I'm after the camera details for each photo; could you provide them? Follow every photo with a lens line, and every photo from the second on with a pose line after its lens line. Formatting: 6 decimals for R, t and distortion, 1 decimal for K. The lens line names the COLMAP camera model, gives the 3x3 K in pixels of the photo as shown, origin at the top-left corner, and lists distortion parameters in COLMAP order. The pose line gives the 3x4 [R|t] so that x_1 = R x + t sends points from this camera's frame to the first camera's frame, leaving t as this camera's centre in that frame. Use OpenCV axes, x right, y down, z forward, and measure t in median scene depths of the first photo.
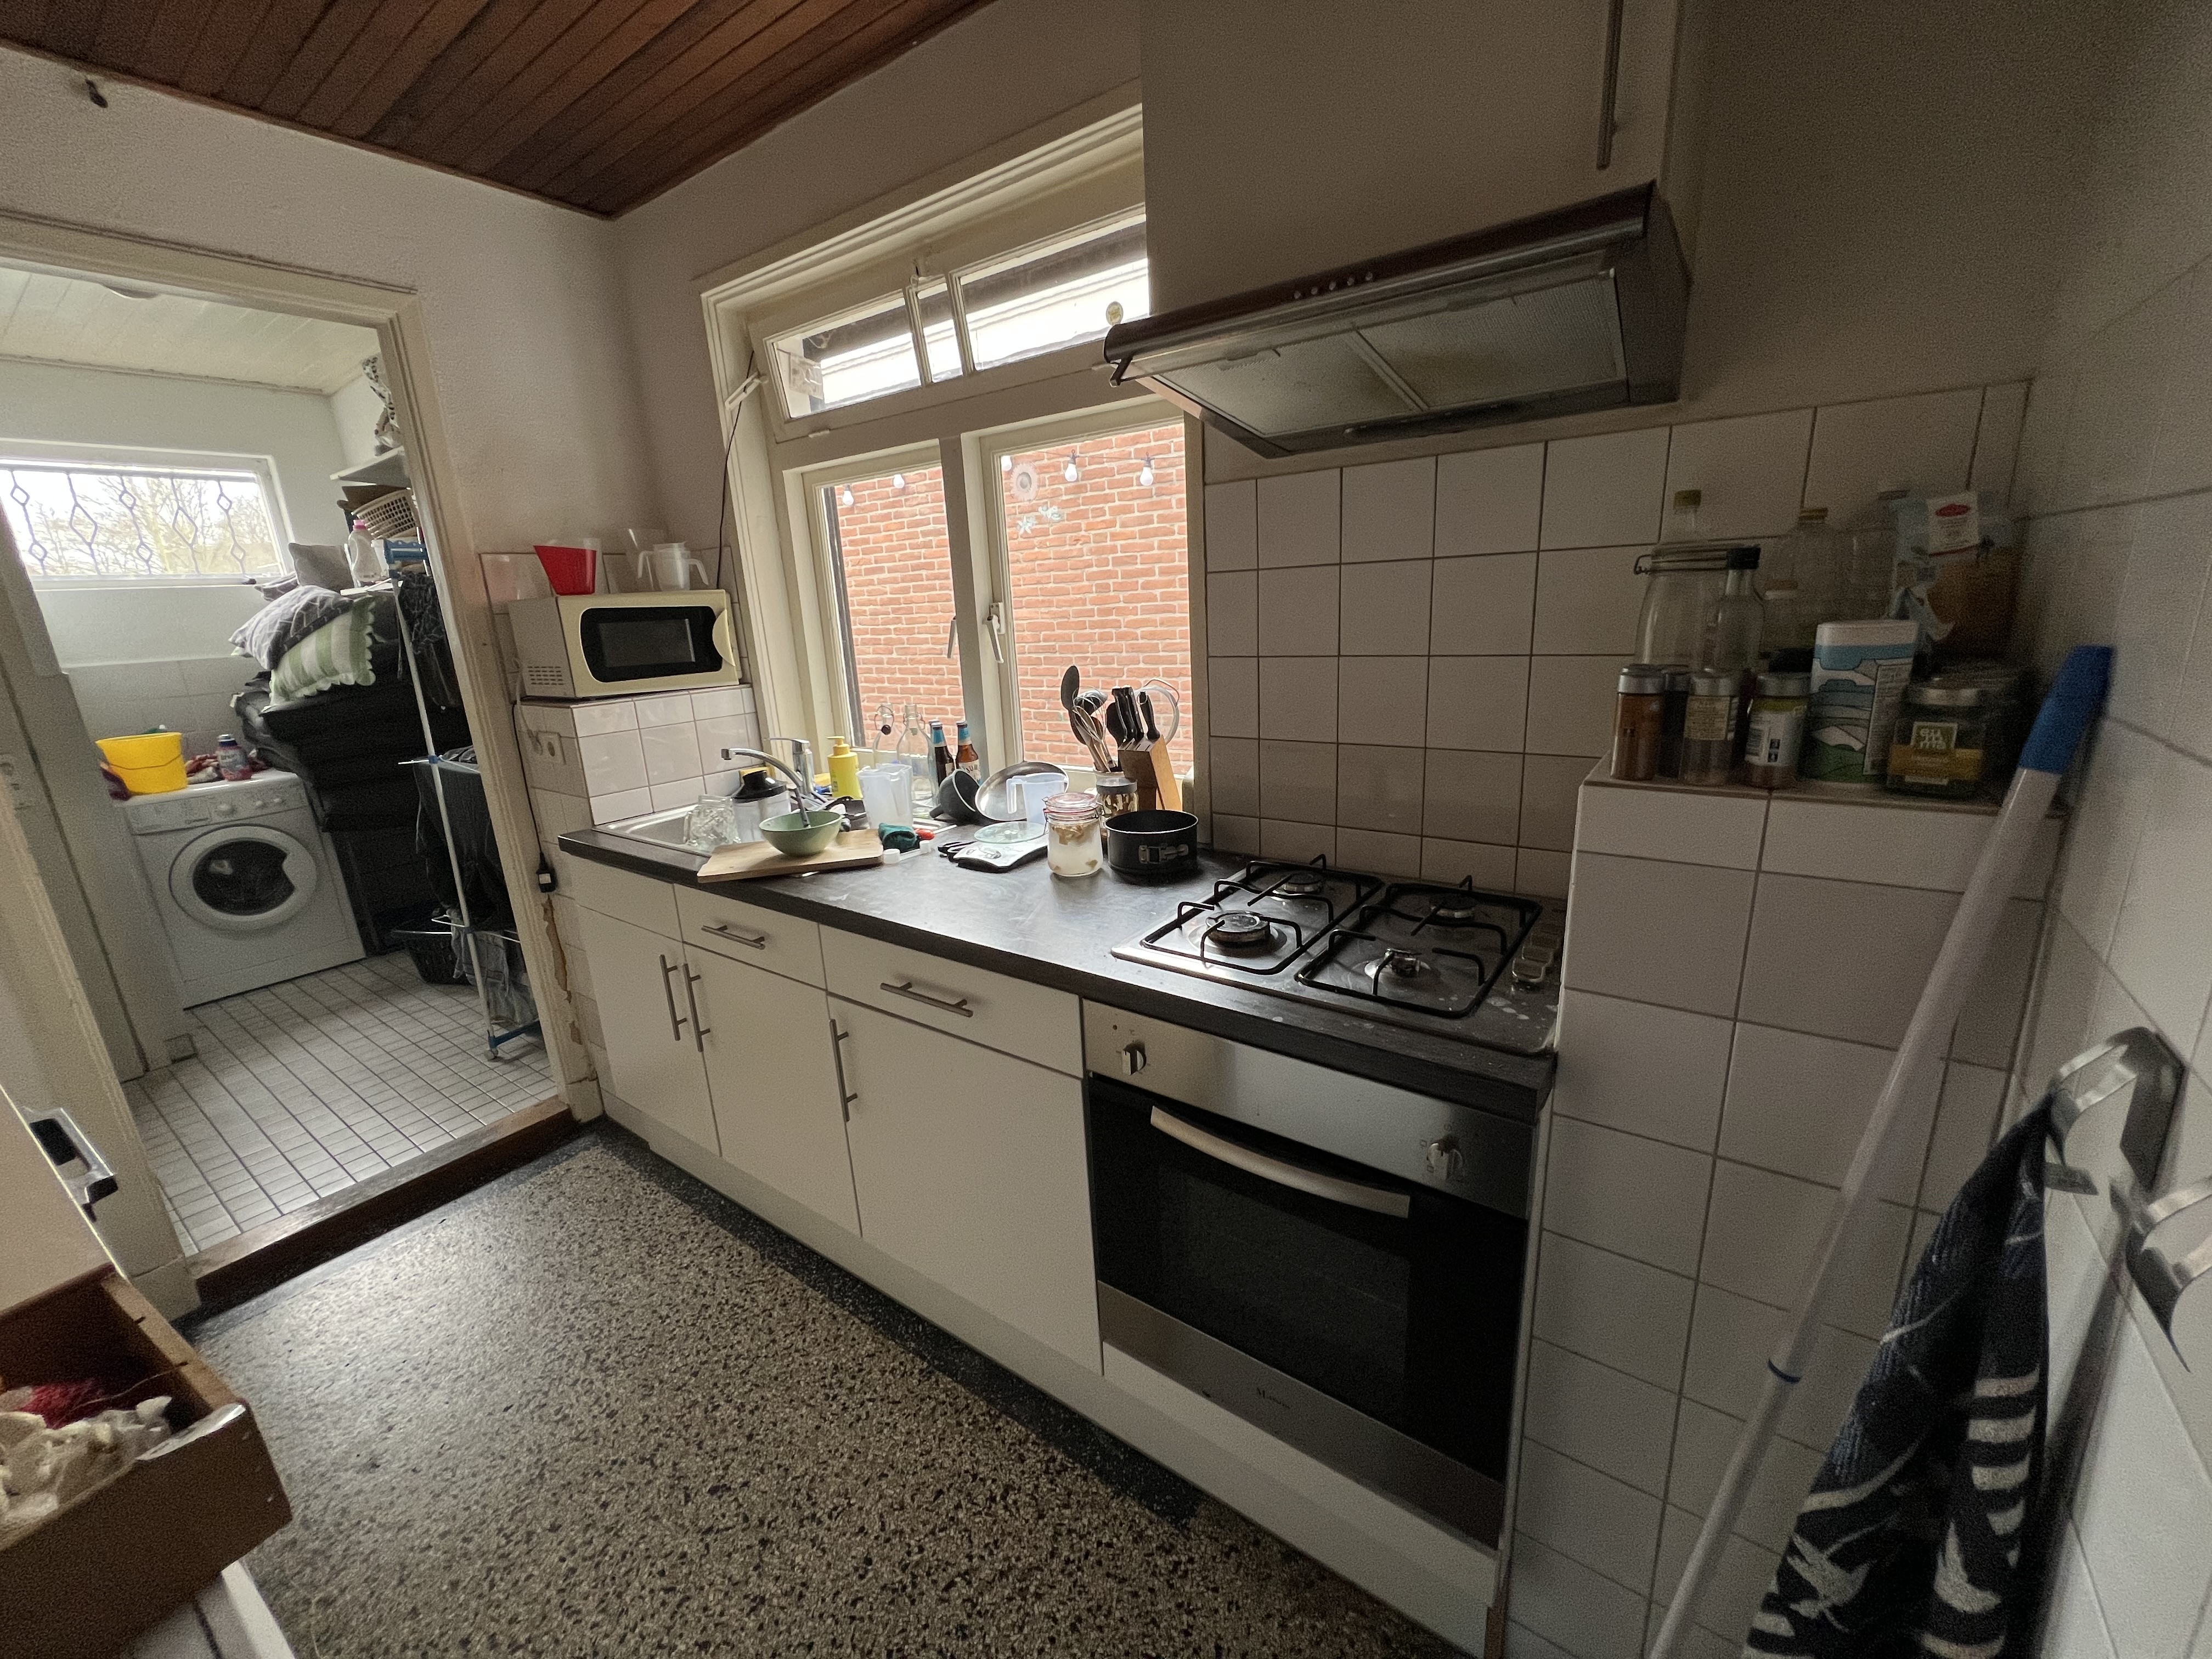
lens RADIAL K [[874.0, 0, 1106.0], [0, 874.0, 829.5], [0, 0, 1]] dist [-0.002586, -0.000461]
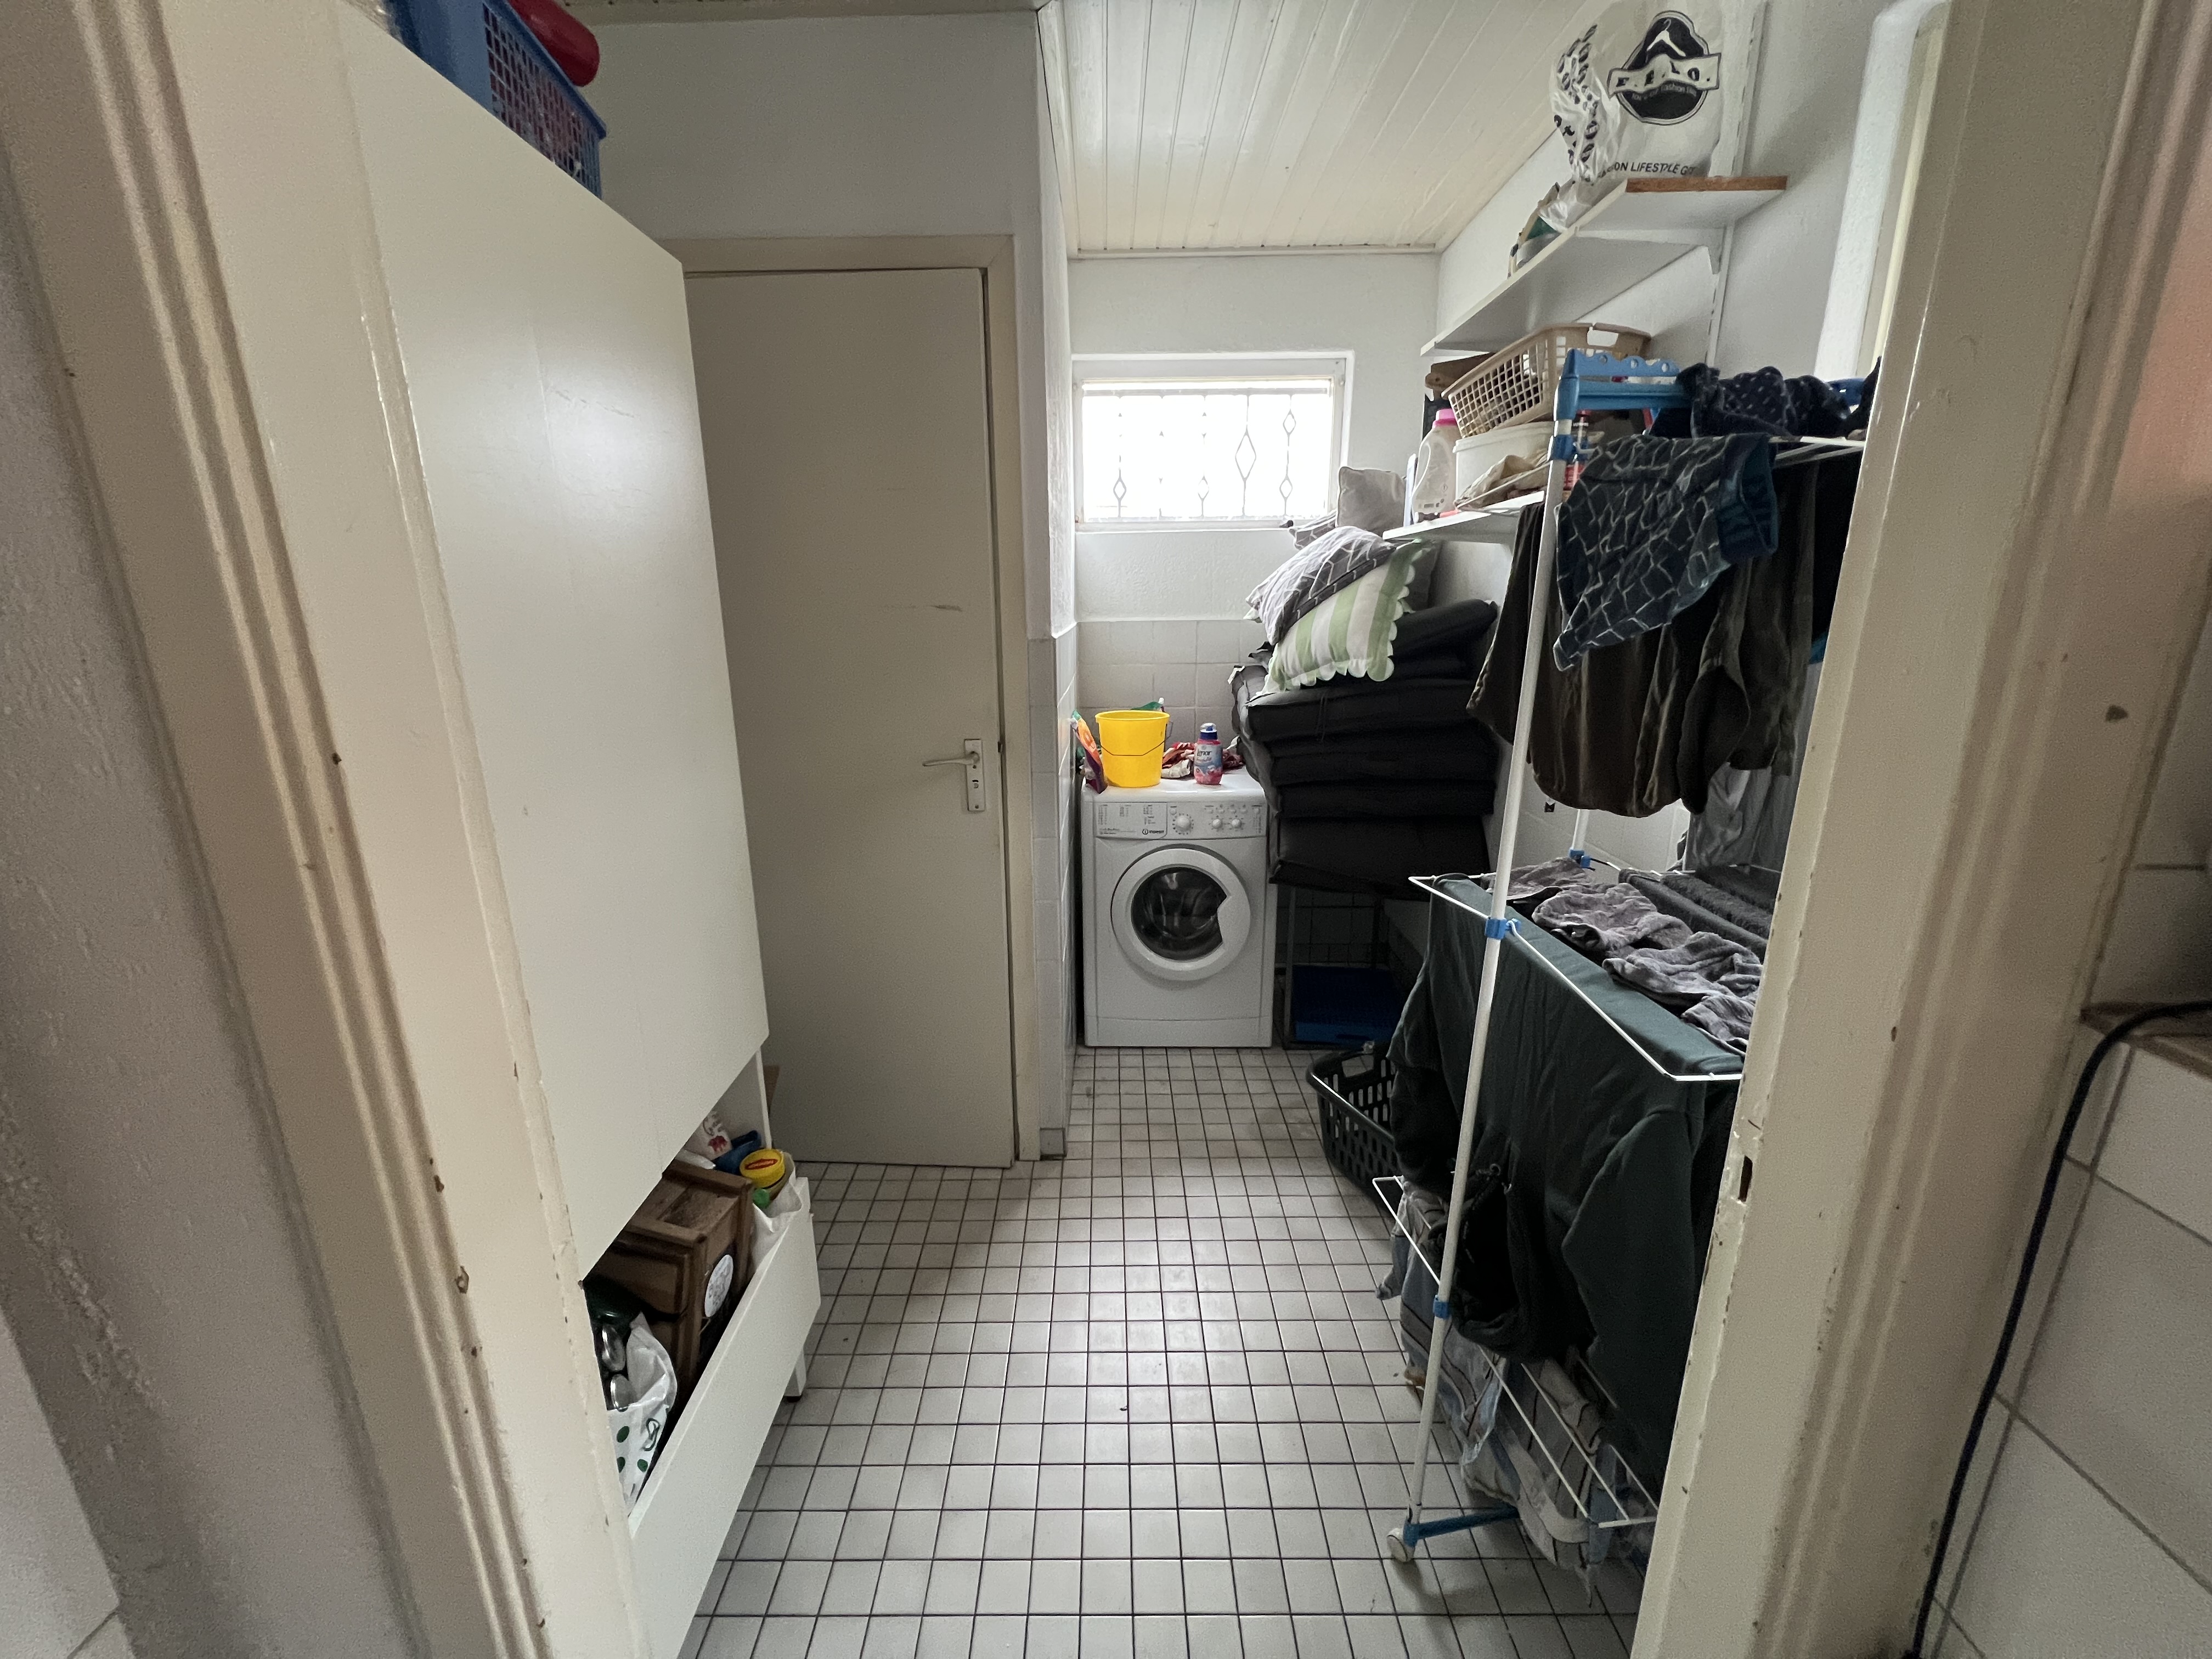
lens RADIAL K [[874.0, 0, 1106.0], [0, 874.0, 829.5], [0, 0, 1]] dist [-0.002586, -0.000461]
pose [[0.573677, 0.252980, -0.779035, -0.445353], [-0.230057, 0.962588, 0.143174, -0.108039], [0.786110, 0.097087, 0.610414, 0.473052]]
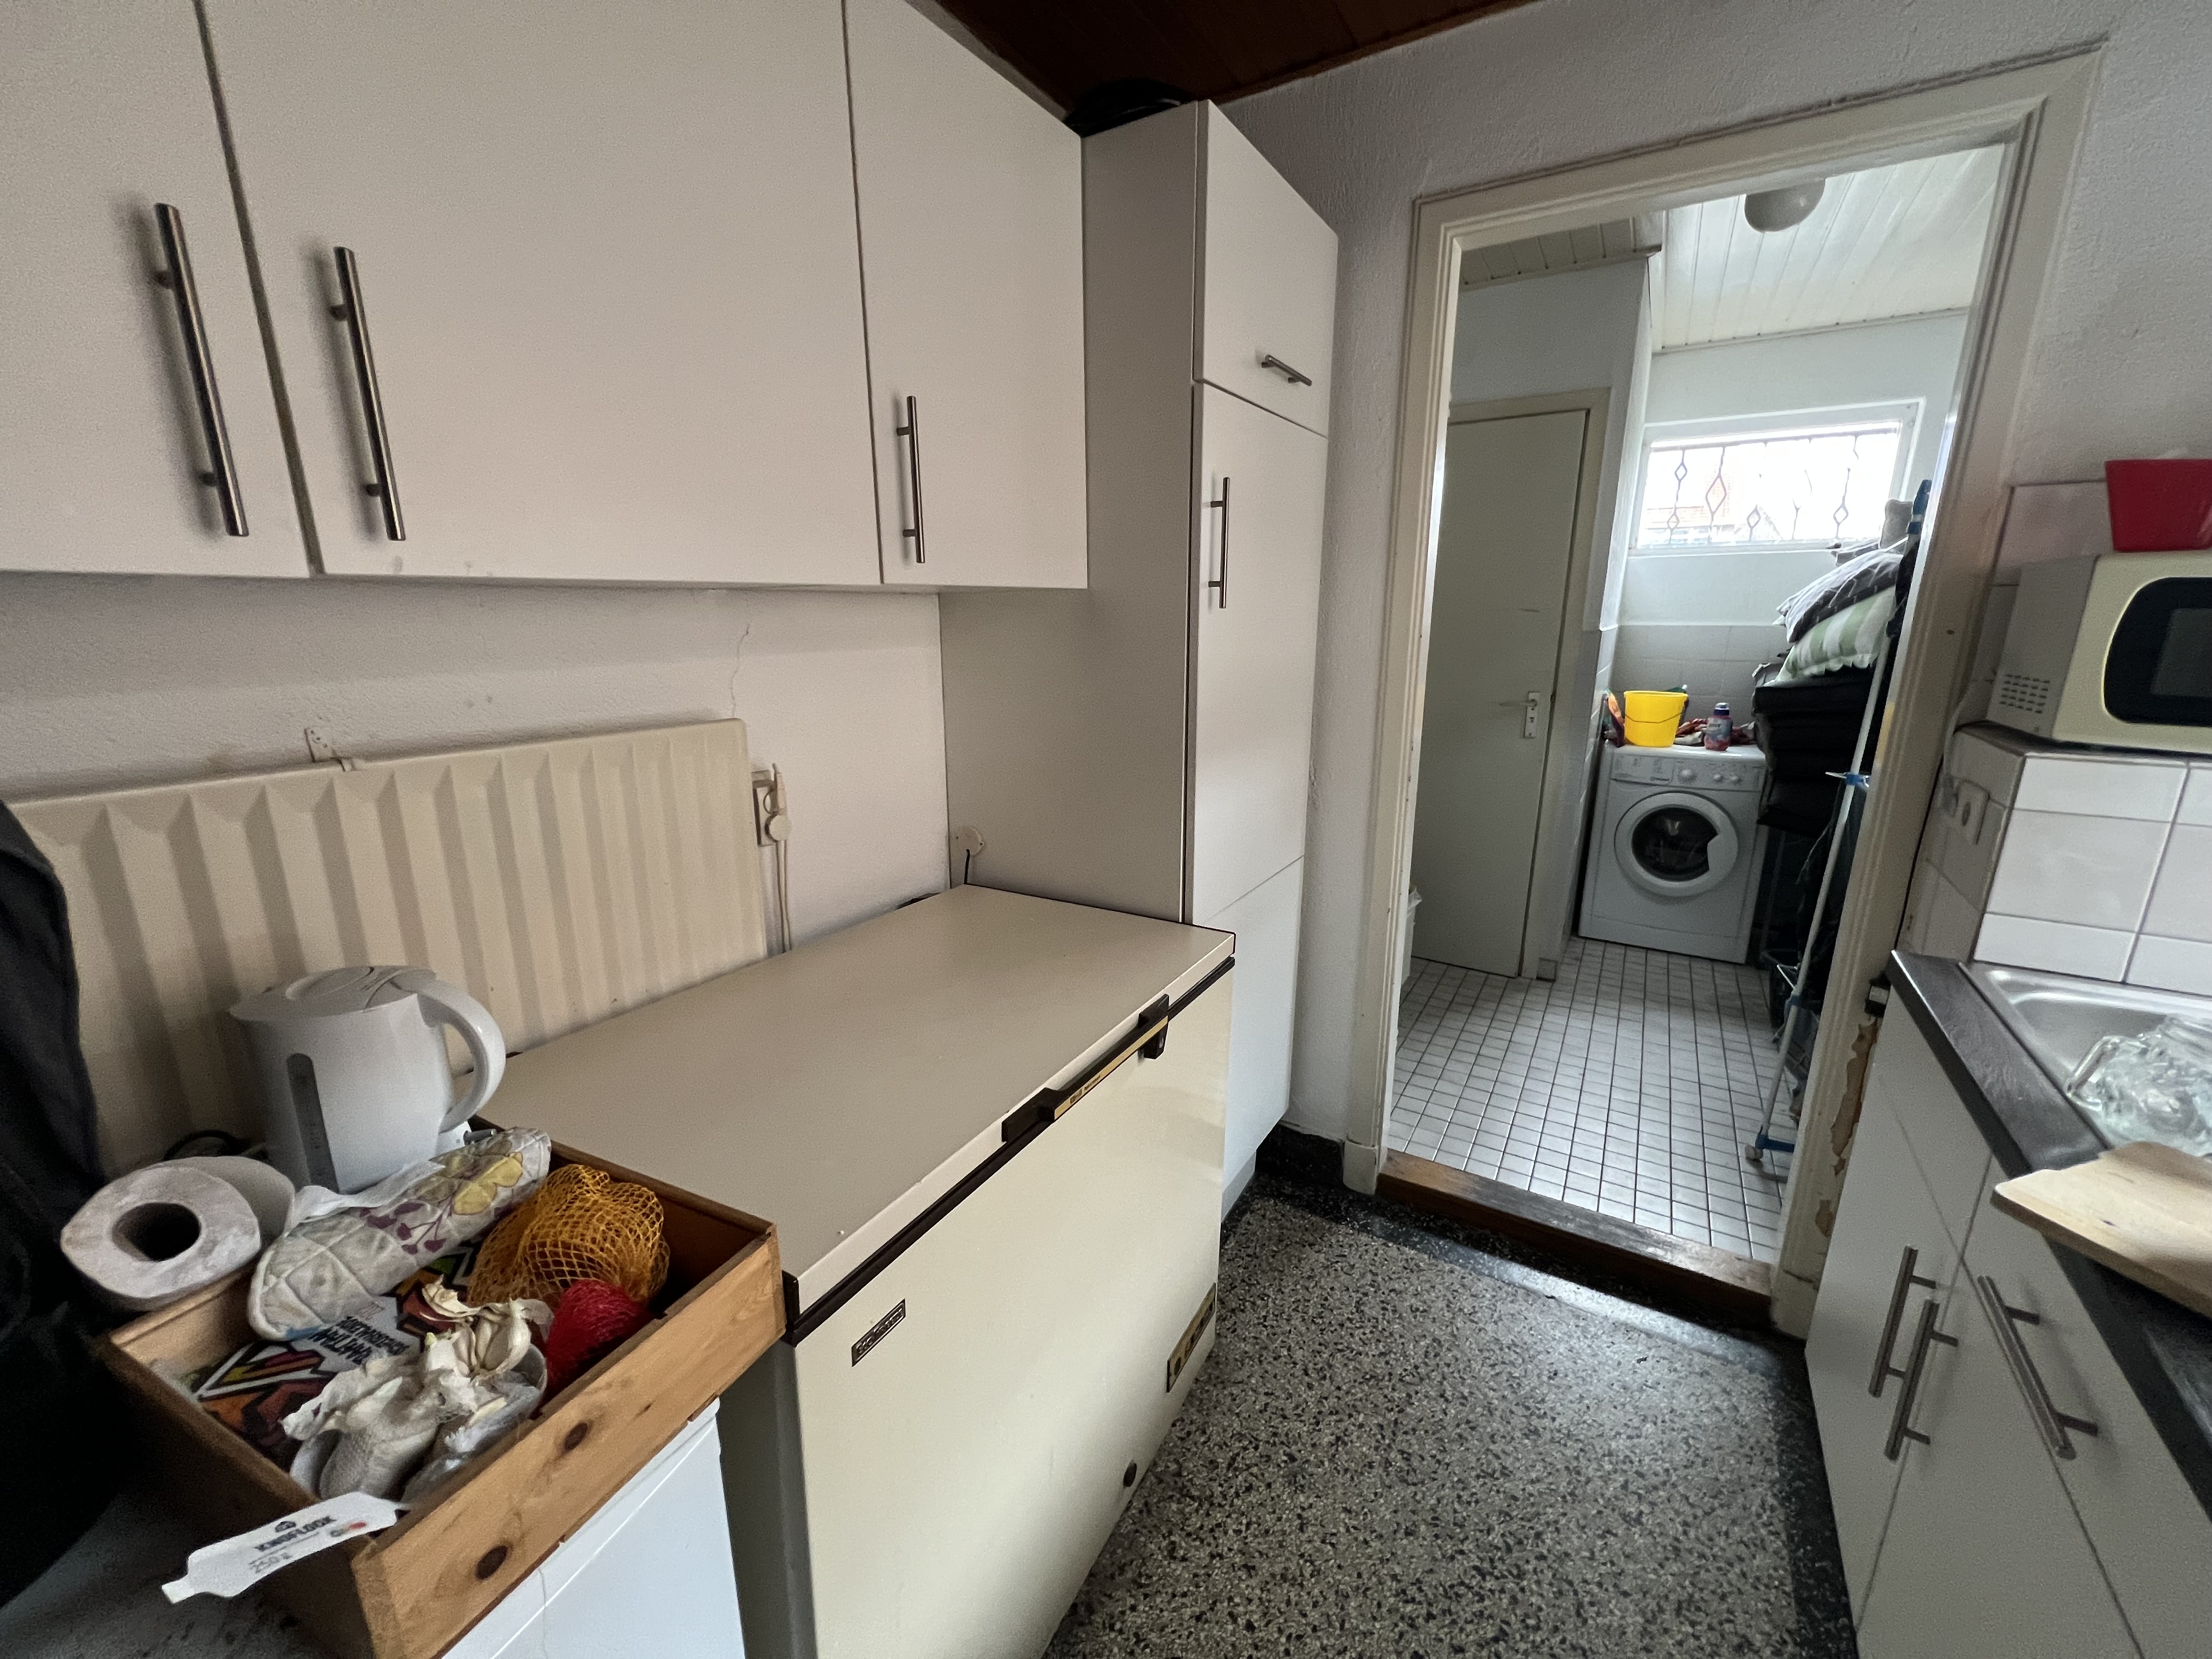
lens RADIAL K [[883.4, 0, 1106.0], [0, 883.4, 829.5], [0, 0, 1]] dist [-0.001416, -0.000575]
pose [[0.063928, 0.286023, -0.956088, -0.059929], [-0.259716, 0.929803, 0.260794, -0.054925], [0.963567, 0.231639, 0.133725, 0.226086]]
